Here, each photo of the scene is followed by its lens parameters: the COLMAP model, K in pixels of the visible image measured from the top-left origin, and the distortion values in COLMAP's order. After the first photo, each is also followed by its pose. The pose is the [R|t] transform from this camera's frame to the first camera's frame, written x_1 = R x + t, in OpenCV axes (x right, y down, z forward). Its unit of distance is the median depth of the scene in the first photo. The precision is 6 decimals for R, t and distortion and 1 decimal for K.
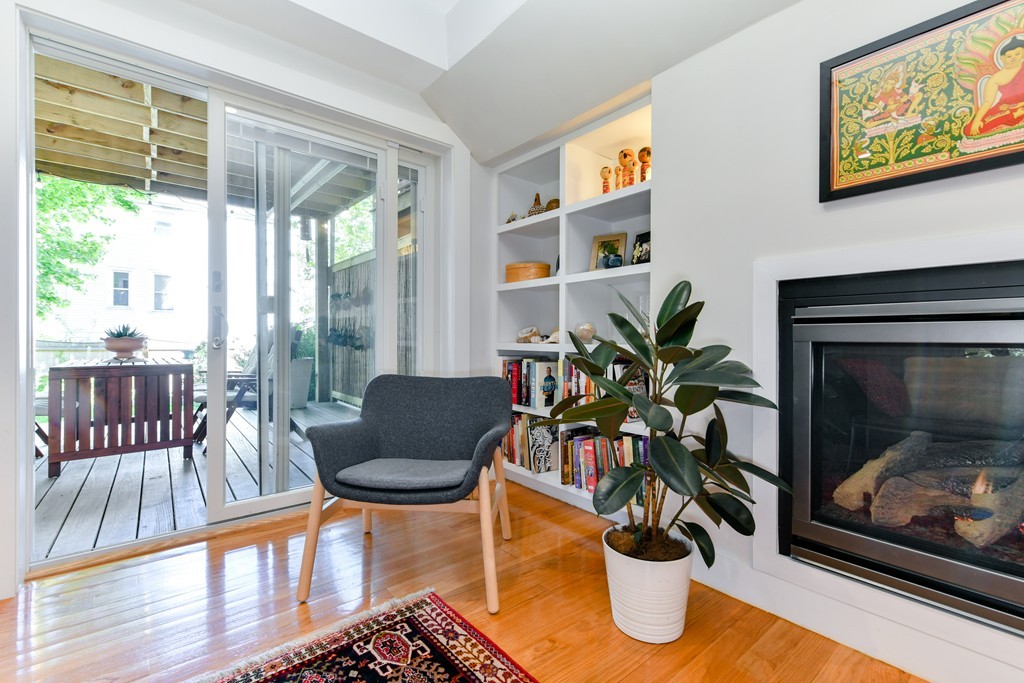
lens RADIAL K [[450.3, 0, 512.0], [0, 450.3, 341.5], [0, 0, 1]] dist [0.002452, 0.000379]
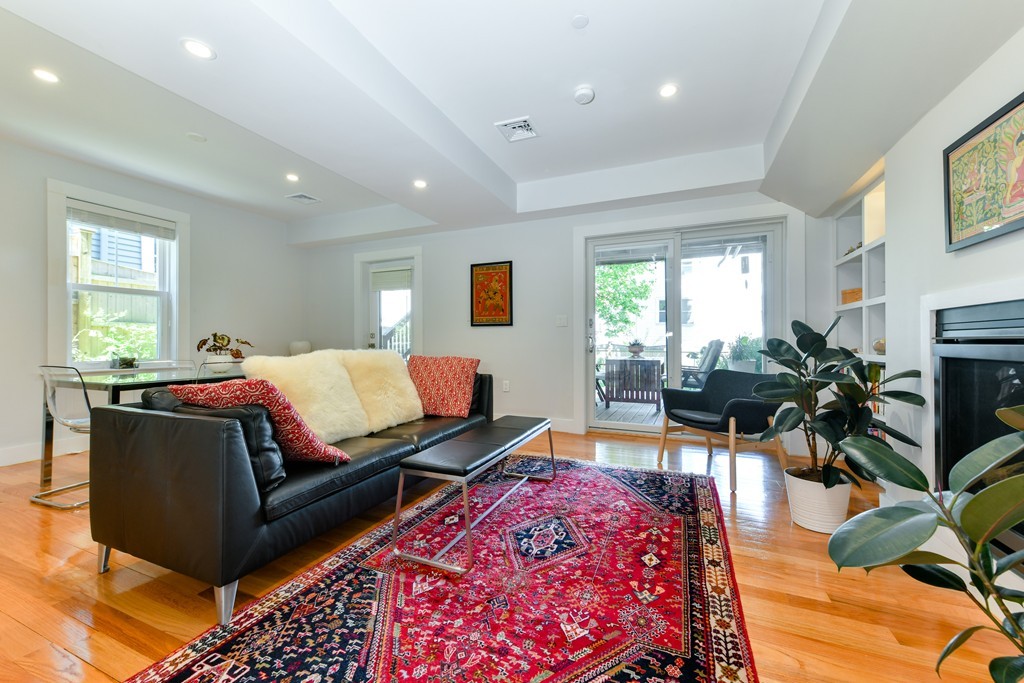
lens RADIAL K [[401.7, 0, 517.1], [0, 401.7, 340.9], [0, 0, 1]] dist [-0.000476, -0.000407]
pose [[0.462285, -0.009062, -0.886685, 0.565866], [0.000726, 0.999951, -0.009841, -0.017481], [0.886731, 0.003906, 0.462269, -0.335589]]
